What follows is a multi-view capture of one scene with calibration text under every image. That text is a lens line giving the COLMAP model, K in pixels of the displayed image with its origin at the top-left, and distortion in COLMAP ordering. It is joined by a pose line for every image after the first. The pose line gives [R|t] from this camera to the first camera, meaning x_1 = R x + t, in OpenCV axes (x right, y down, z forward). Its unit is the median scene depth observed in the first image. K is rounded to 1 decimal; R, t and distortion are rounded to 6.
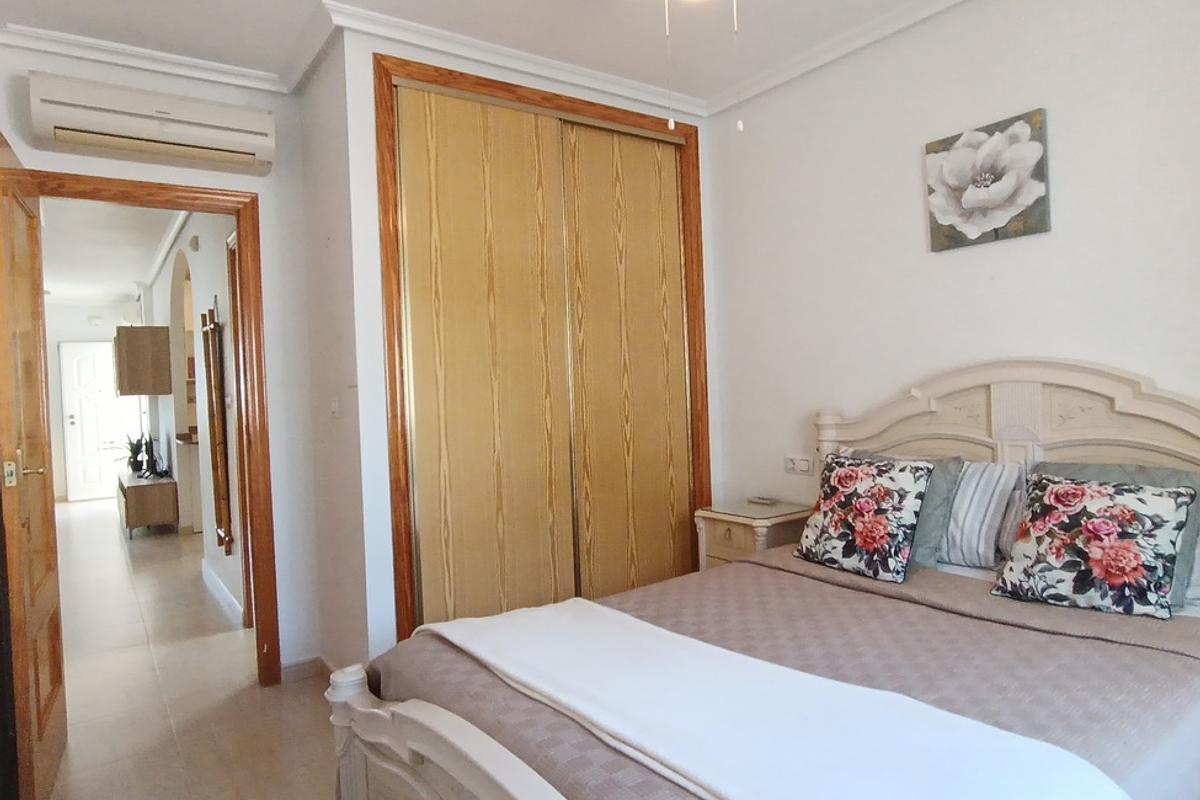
lens RADIAL K [[728.1, 0, 596.4], [0, 728.1, 401.2], [0, 0, 1]] dist [-0.033184, 0.022635]
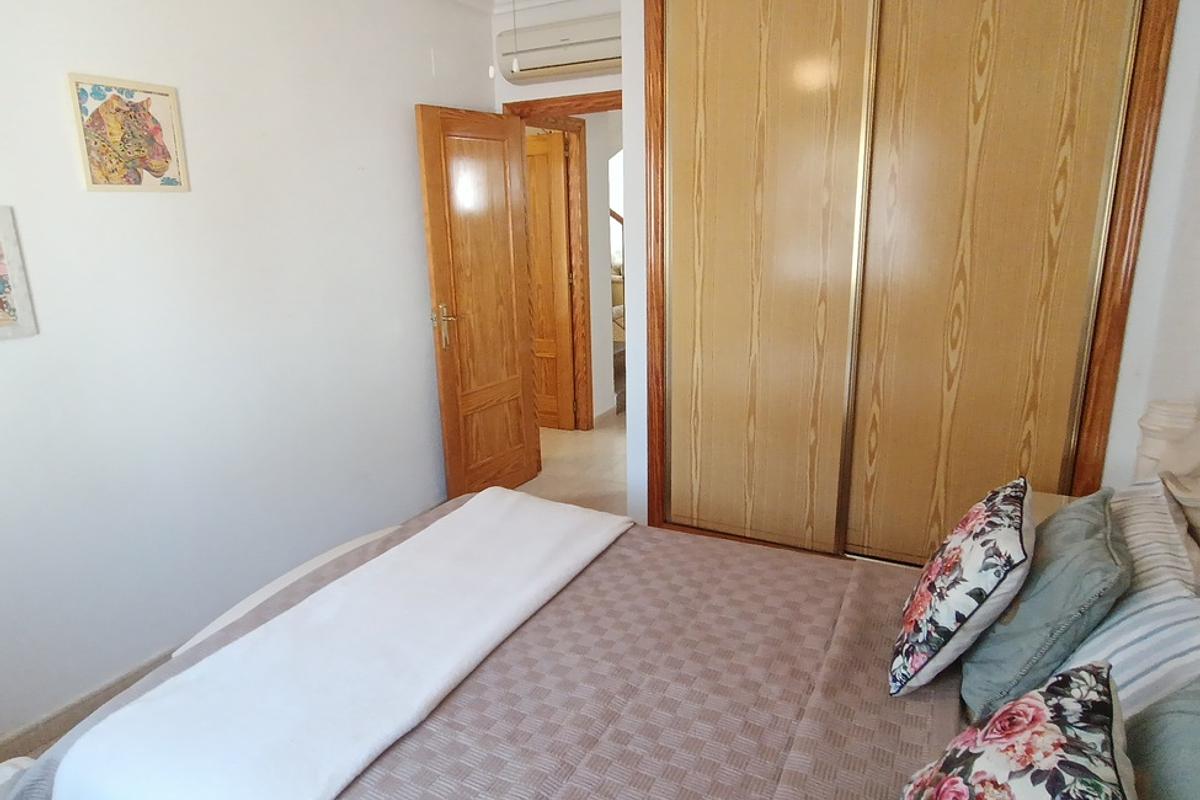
lens RADIAL K [[728.1, 0, 603.0], [0, 728.1, 401.6], [0, 0, 1]] dist [-0.033184, 0.022635]
pose [[0.463937, 0.257246, -0.847695, 0.632955], [-0.015007, 0.959054, 0.282826, -0.148726], [0.885741, -0.118492, 0.448801, 0.407159]]
